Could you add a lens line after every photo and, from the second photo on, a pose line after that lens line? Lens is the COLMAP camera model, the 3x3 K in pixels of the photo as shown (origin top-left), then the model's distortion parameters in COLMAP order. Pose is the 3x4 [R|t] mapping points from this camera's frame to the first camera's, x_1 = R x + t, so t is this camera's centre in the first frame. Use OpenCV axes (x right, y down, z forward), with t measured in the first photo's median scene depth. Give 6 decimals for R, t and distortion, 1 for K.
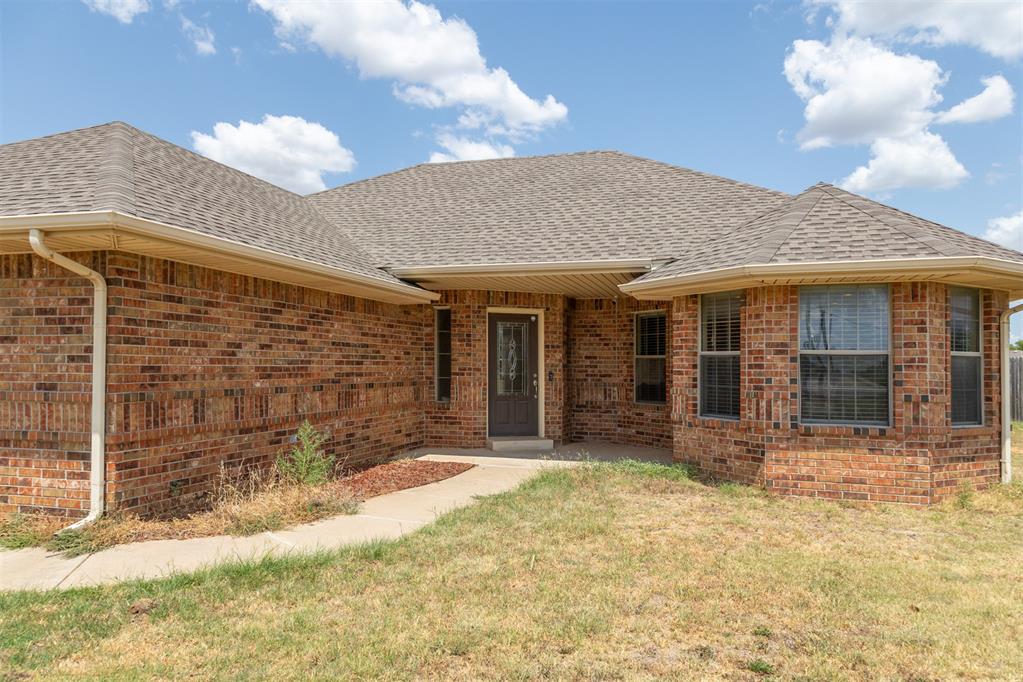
lens RADIAL K [[700.6, 0, 506.9], [0, 700.6, 344.5], [0, 0, 1]] dist [-0.000933, 0.020412]
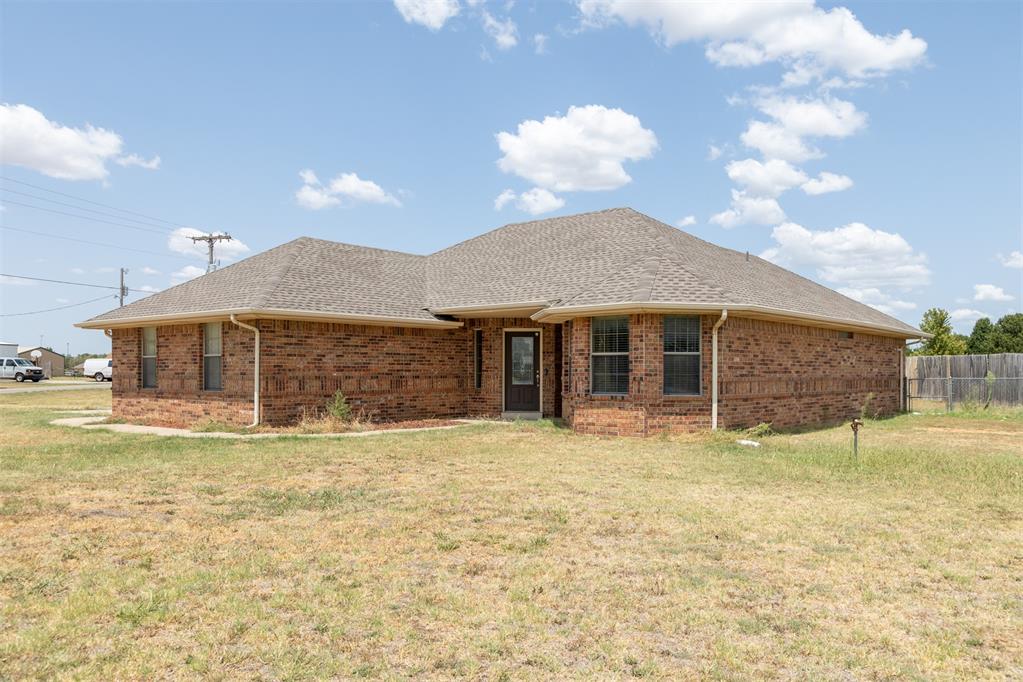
lens RADIAL K [[797.7, 0, 516.3], [0, 797.7, 357.2], [0, 0, 1]] dist [-0.009067, 0.009687]
pose [[0.922692, -0.016169, -0.385199, 1.031926], [0.019741, 0.999791, 0.005320, 0.004133], [0.385032, -0.012513, 0.922818, -0.954746]]
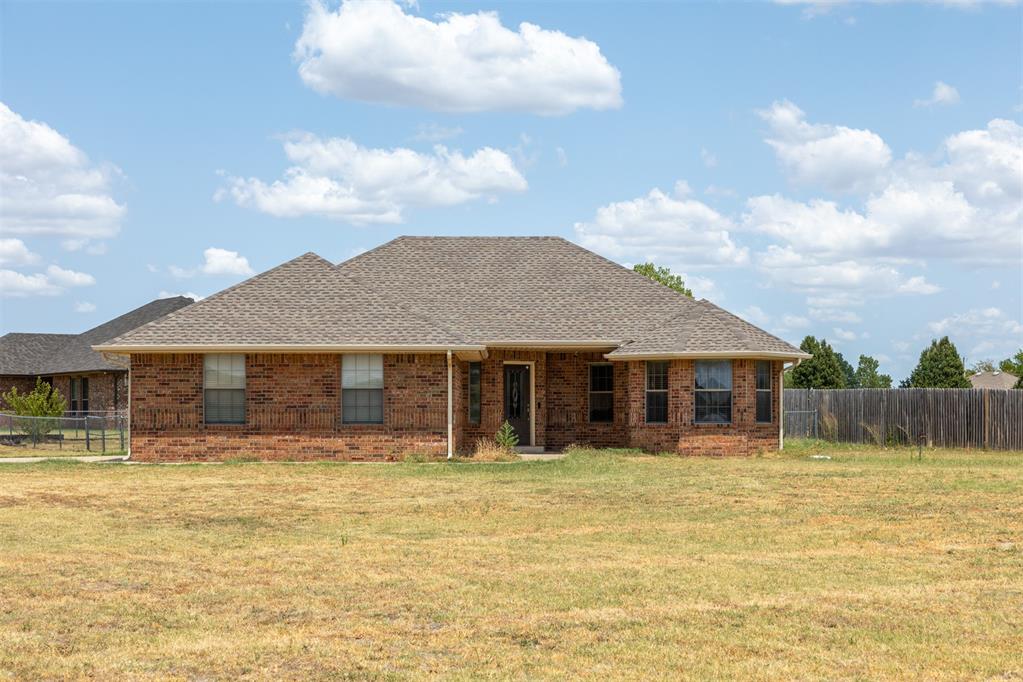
lens RADIAL K [[1828.4, 0, 521.3], [0, 1828.4, 408.6], [0, 0, 1]] dist [0.026624, 0.000000]
pose [[0.948211, -0.010229, 0.317476, -1.883262], [0.001142, 0.999585, 0.028797, -0.095652], [-0.317638, -0.026943, 0.947829, -4.184642]]
